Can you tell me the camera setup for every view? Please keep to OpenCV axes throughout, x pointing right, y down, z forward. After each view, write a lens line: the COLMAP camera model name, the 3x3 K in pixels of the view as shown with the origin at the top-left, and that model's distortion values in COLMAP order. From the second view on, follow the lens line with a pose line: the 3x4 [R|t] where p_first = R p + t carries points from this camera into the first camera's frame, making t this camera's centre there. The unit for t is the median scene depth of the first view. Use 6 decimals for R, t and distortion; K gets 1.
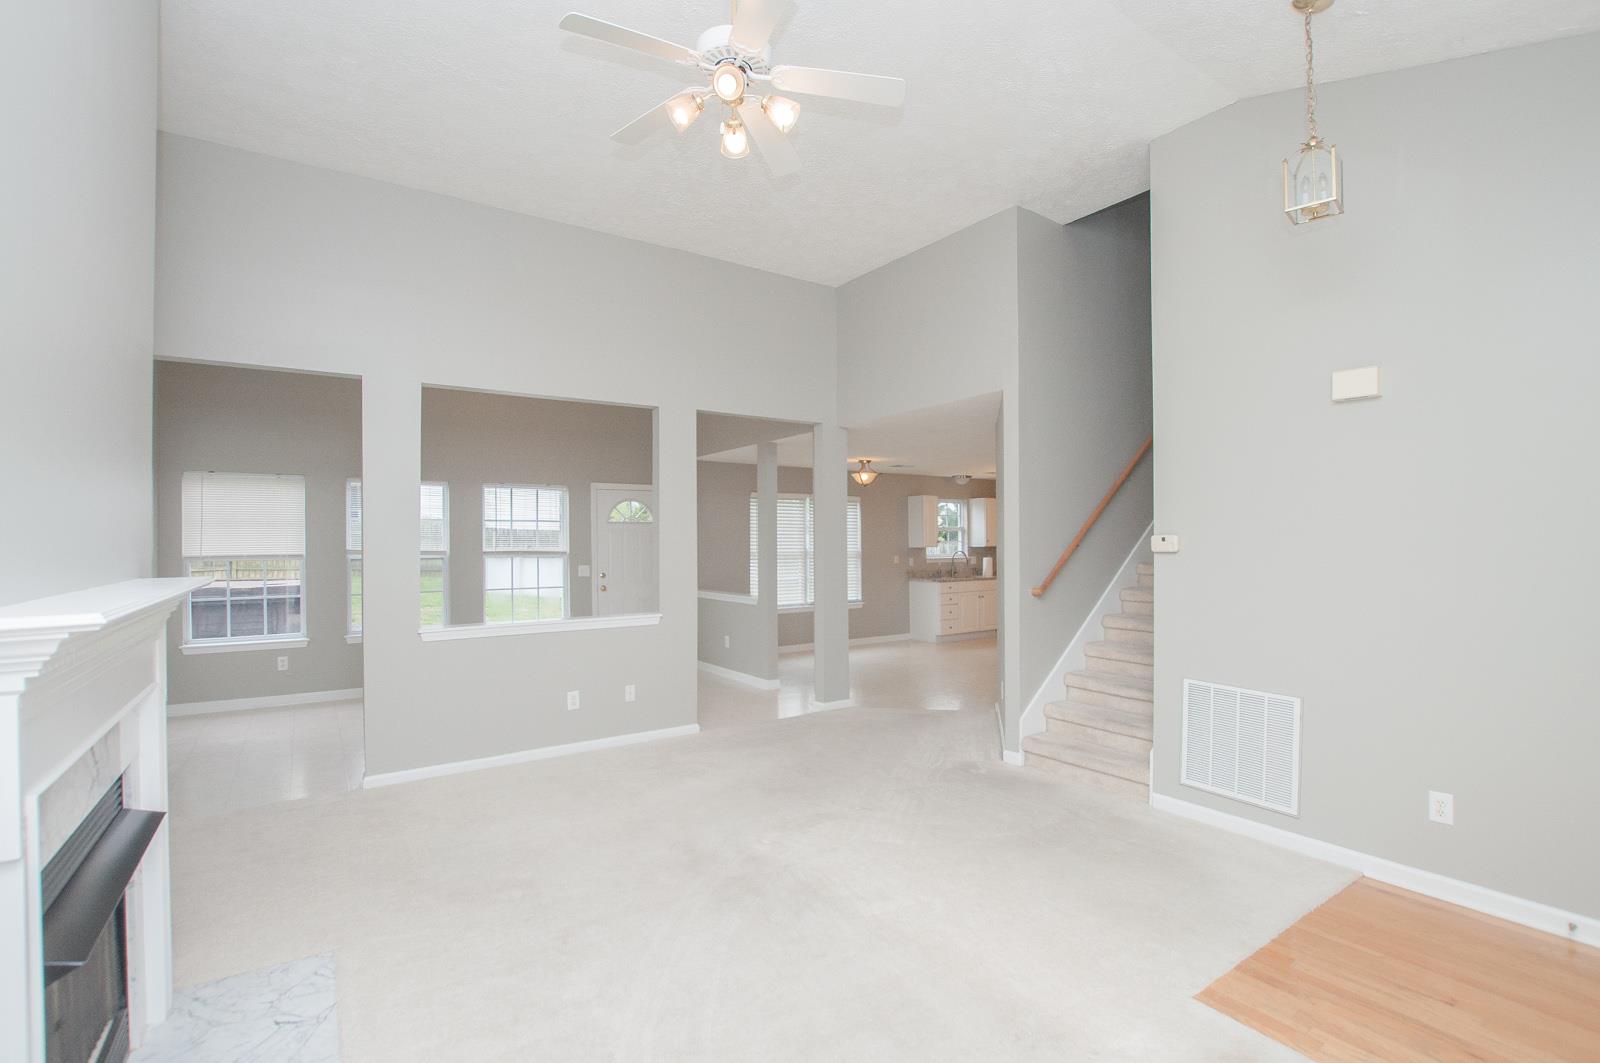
lens RADIAL K [[717.9, 0, 807.8], [0, 717.9, 536.0], [0, 0, 1]] dist [-0.029078, 0.002347]
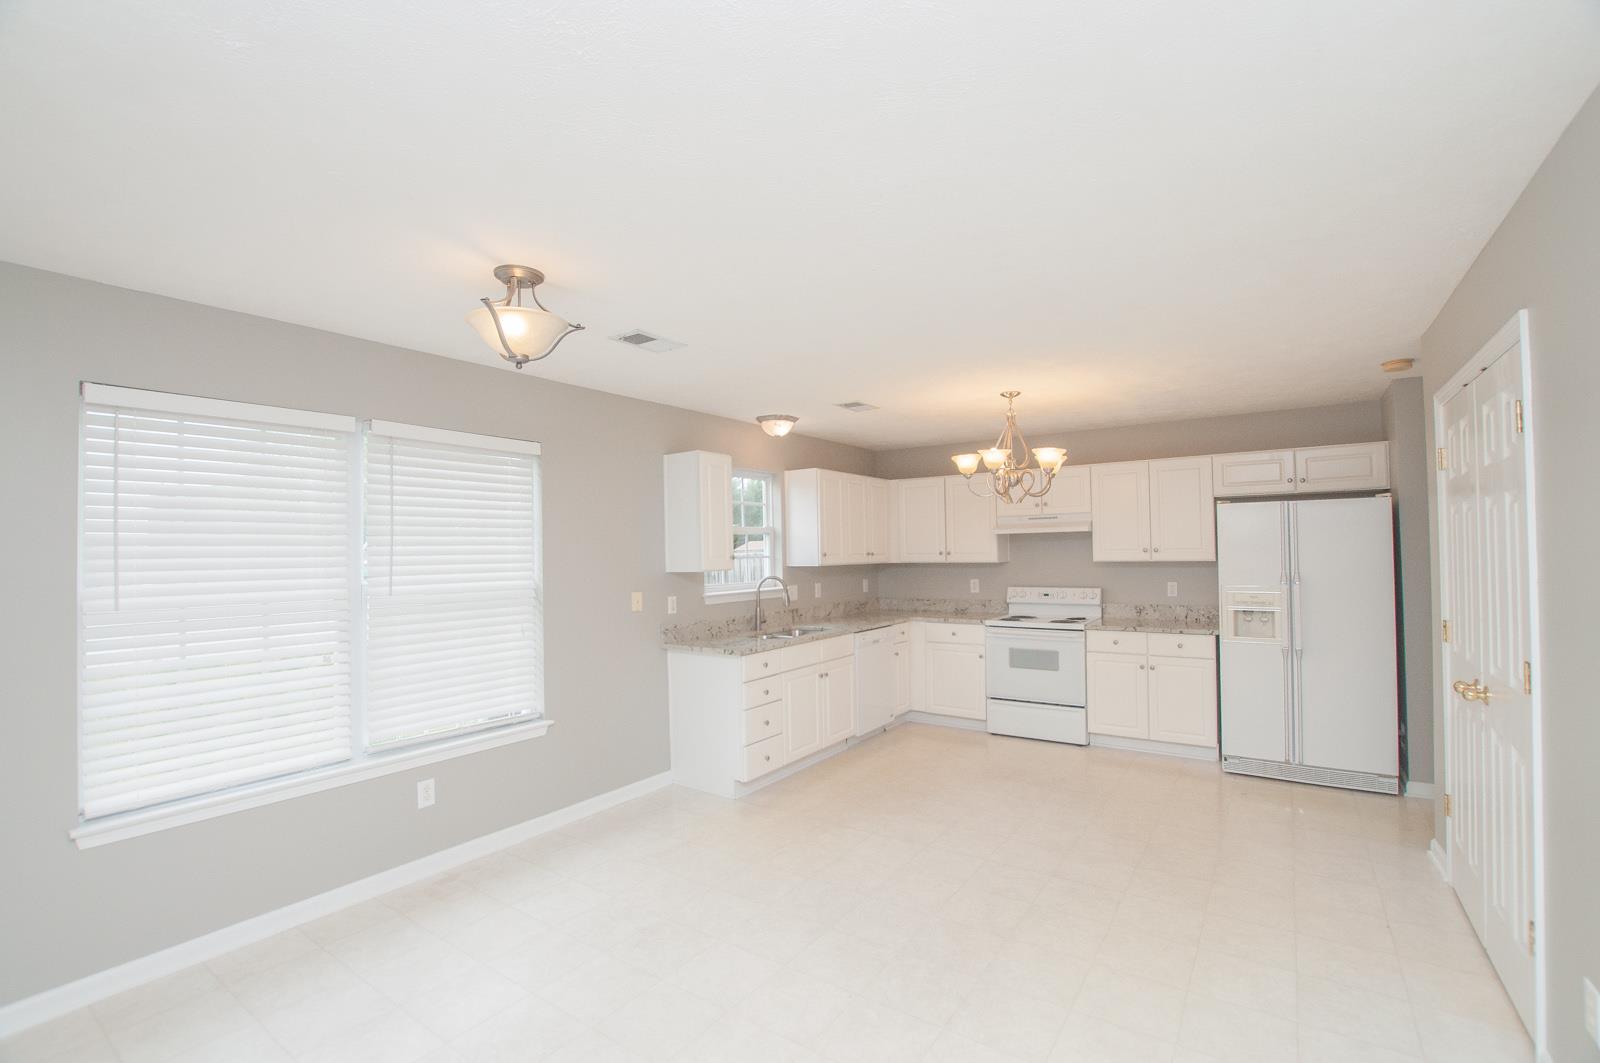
lens RADIAL K [[699.8, 0, 809.7], [0, 699.8, 538.1], [0, 0, 1]] dist [-0.004669, -0.000266]
pose [[0.935942, -0.002104, 0.352149, 0.085122], [0.007222, 0.999887, -0.013219, 0.002183], [-0.352081, 0.014916, 0.935851, 0.669326]]
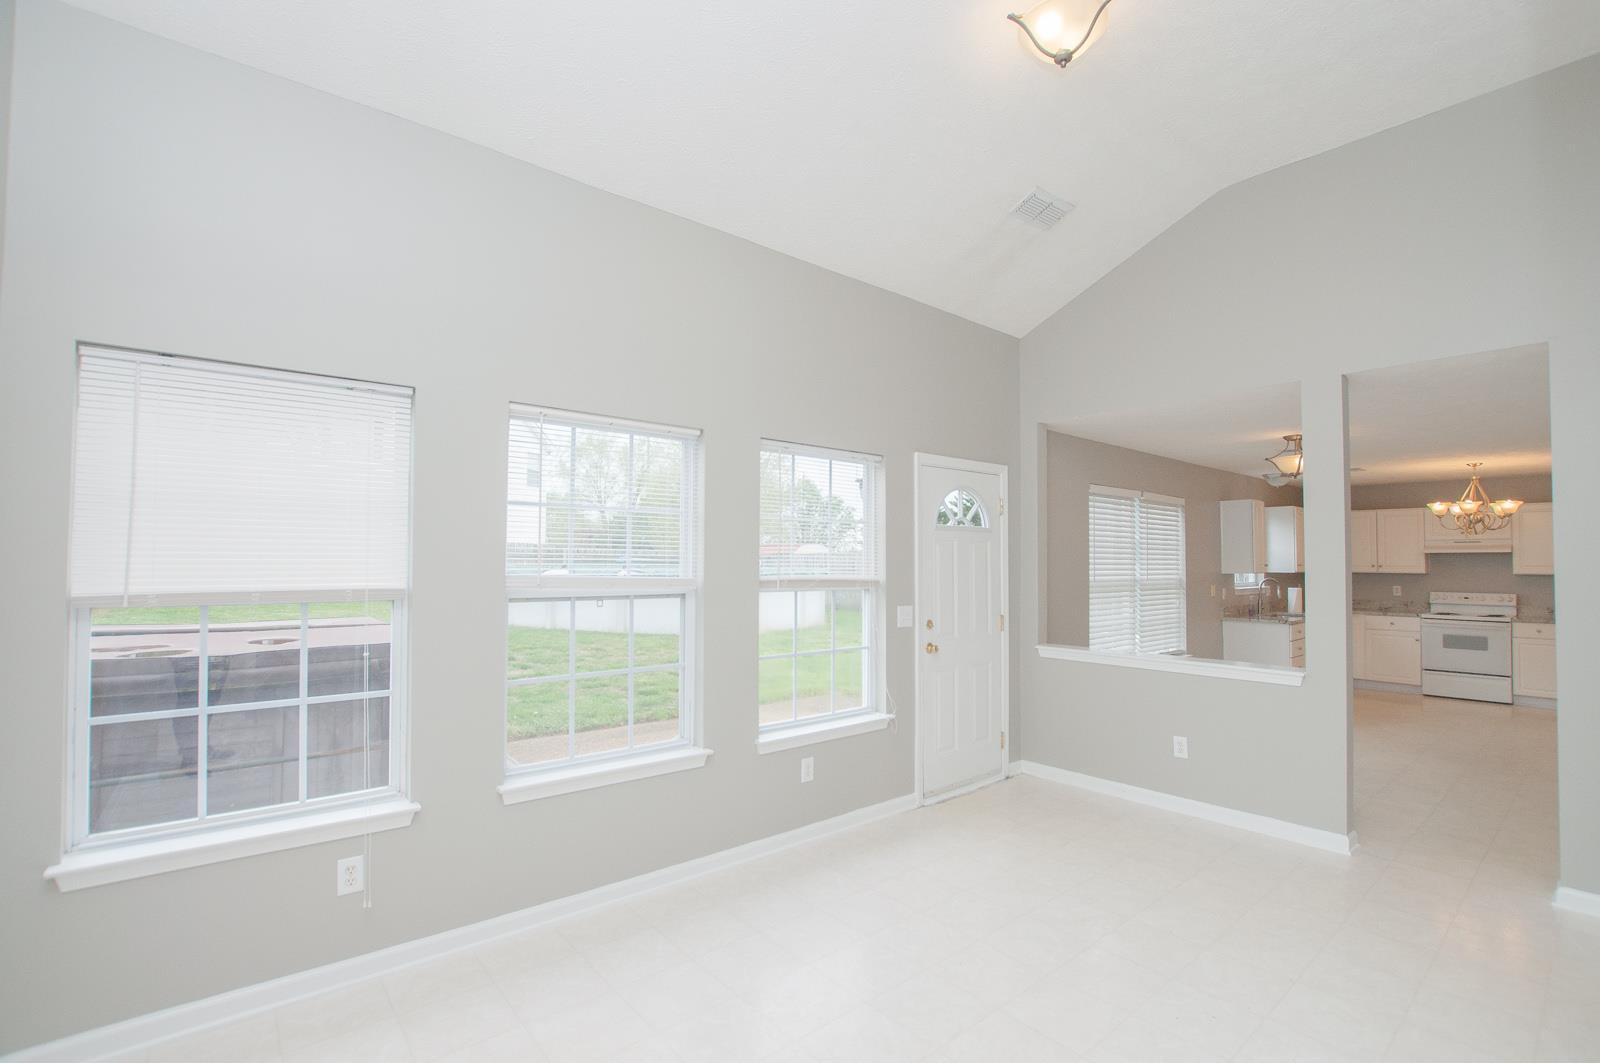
lens RADIAL K [[717.9, 0, 830.0], [0, 717.9, 538.6], [0, 0, 1]] dist [-0.029078, 0.002347]
pose [[0.993243, 0.016690, 0.114848, -0.374629], [-0.014351, 0.999673, -0.021169, 0.002788], [-0.115164, 0.019378, 0.993157, 0.414740]]
